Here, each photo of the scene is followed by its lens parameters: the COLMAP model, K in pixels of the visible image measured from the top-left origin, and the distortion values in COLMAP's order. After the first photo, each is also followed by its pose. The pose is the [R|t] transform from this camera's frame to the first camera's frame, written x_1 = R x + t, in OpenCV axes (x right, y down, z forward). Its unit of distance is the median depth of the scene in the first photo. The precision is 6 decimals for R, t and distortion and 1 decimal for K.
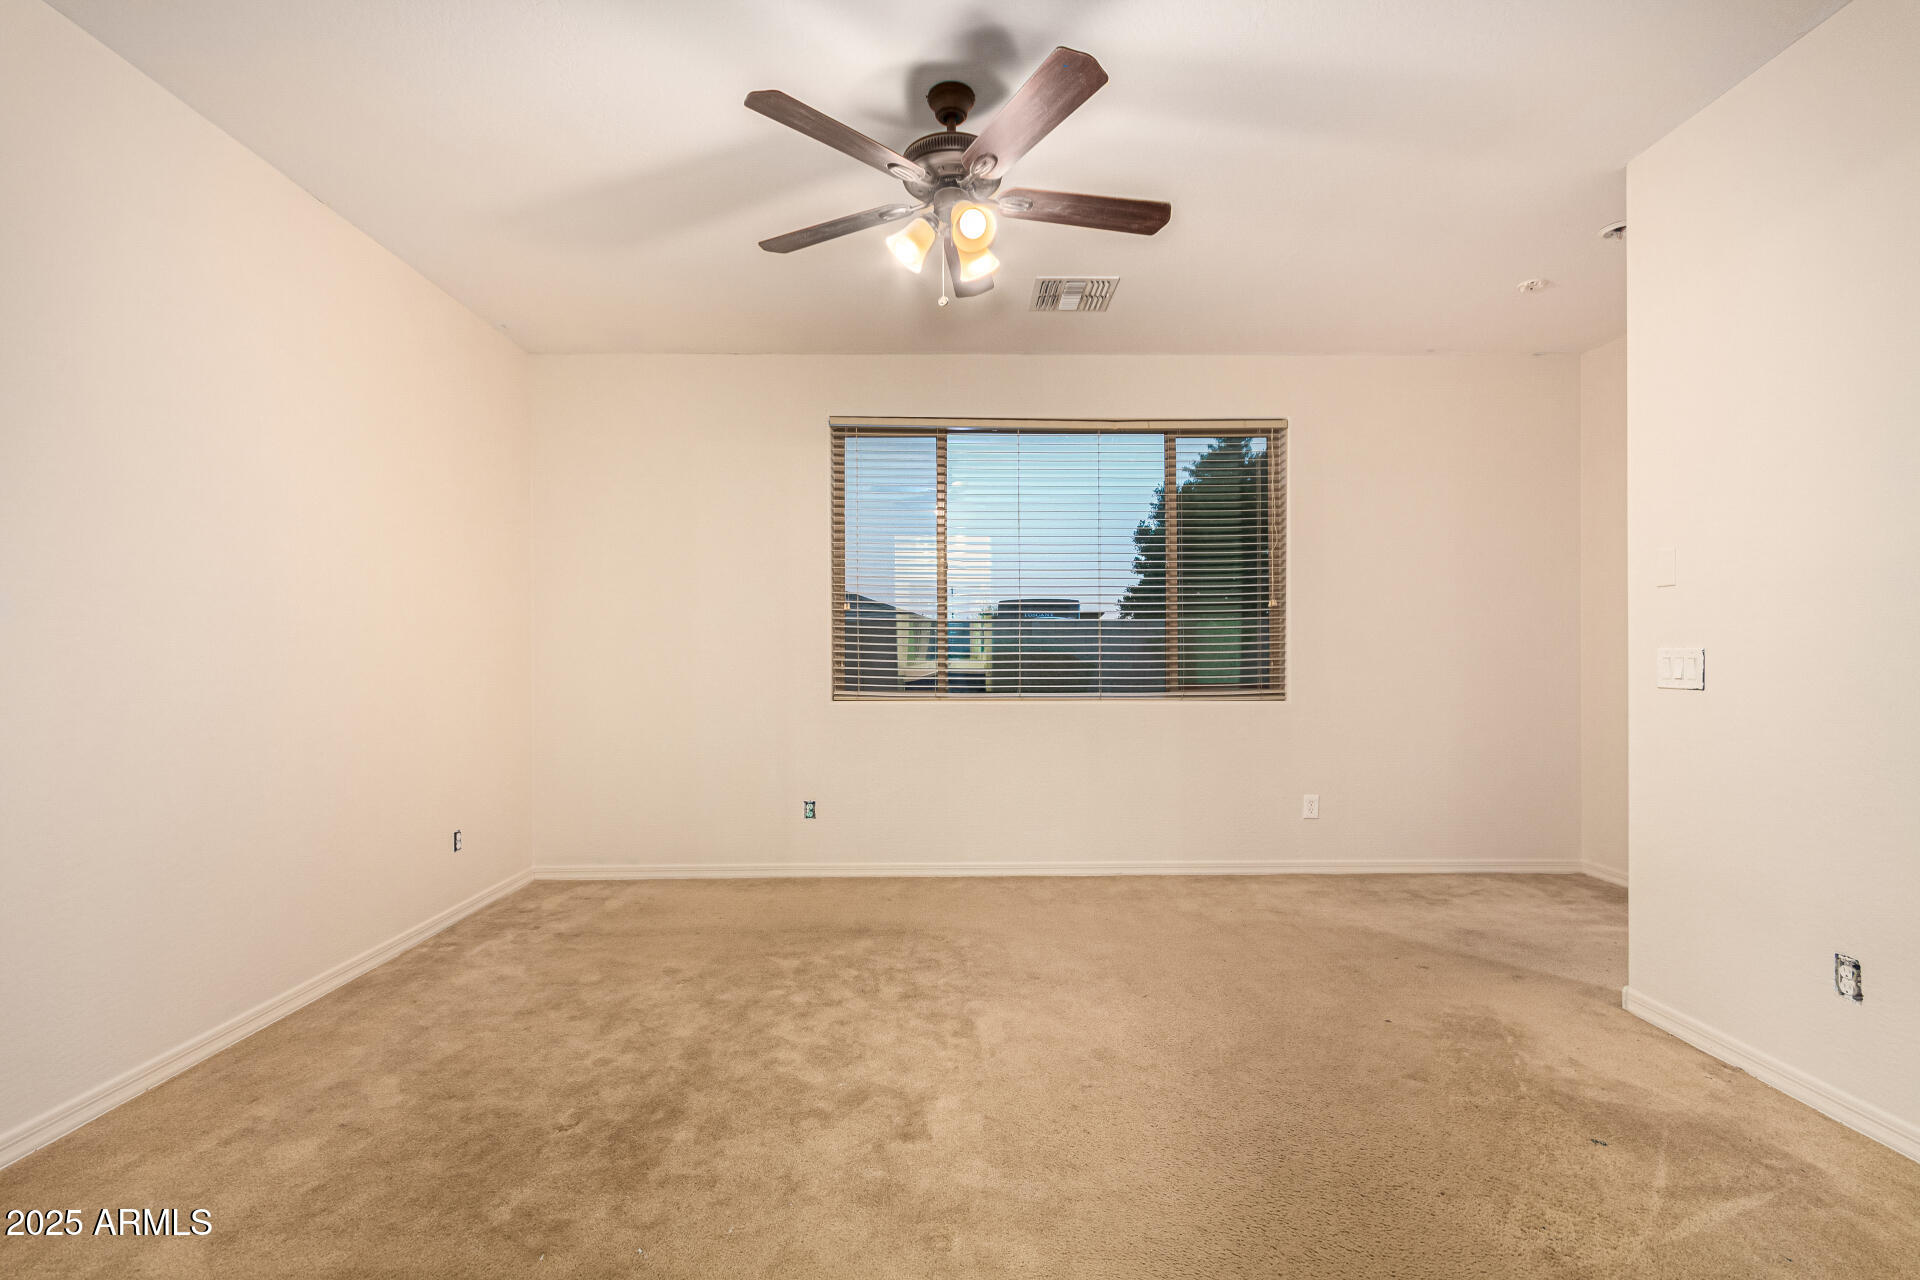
lens RADIAL K [[885.9, 0, 966.8], [0, 885.9, 645.7], [0, 0, 1]] dist [0.005614, 0.000046]
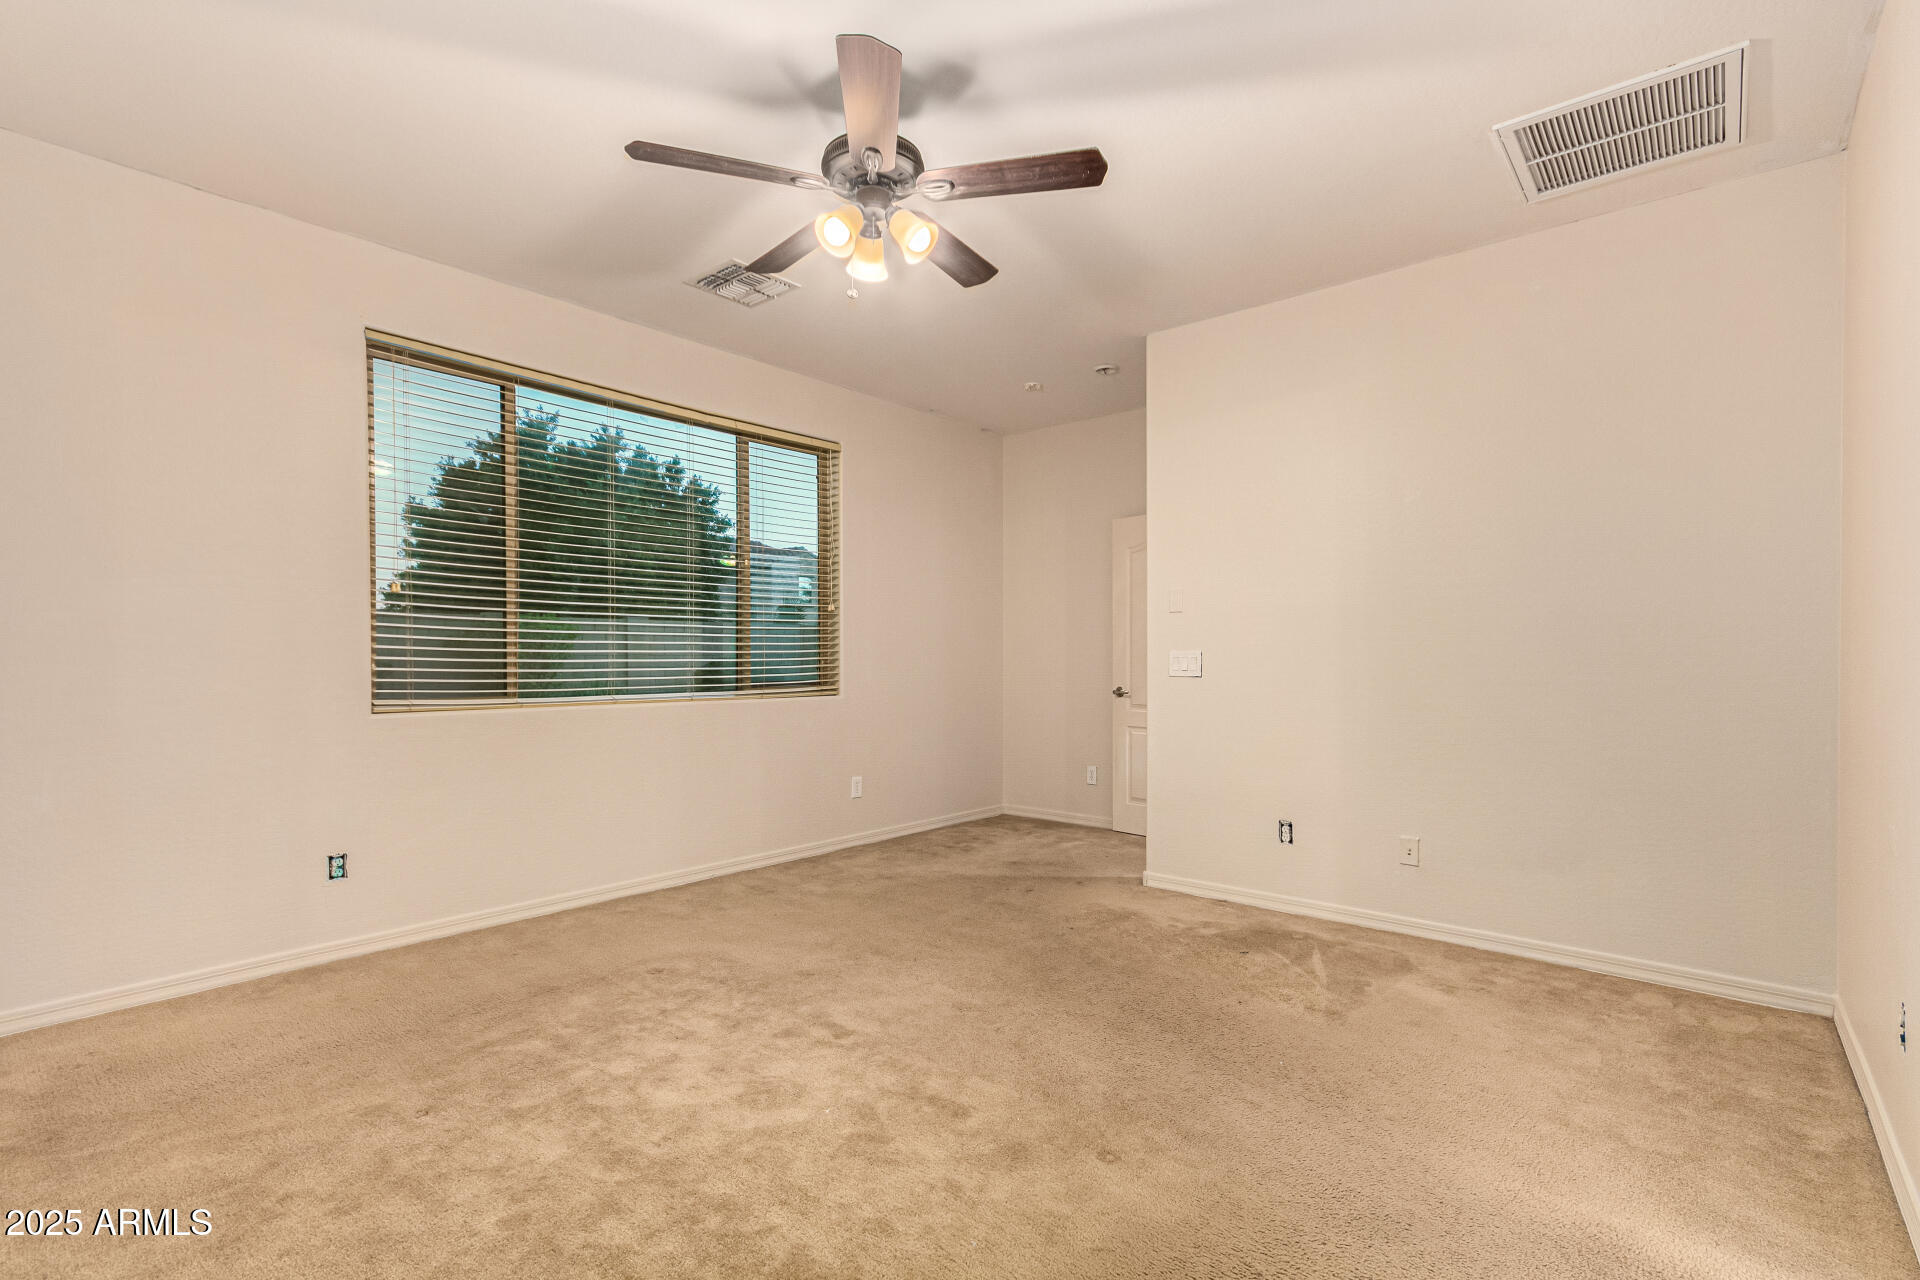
lens RADIAL K [[885.9, 0, 973.8], [0, 885.9, 649.1], [0, 0, 1]] dist [0.005614, 0.000046]
pose [[0.656082, 0.009474, 0.754631, -0.549203], [-0.011933, 0.999926, -0.002179, 0.006113], [-0.754596, -0.007575, 0.656146, 0.199566]]
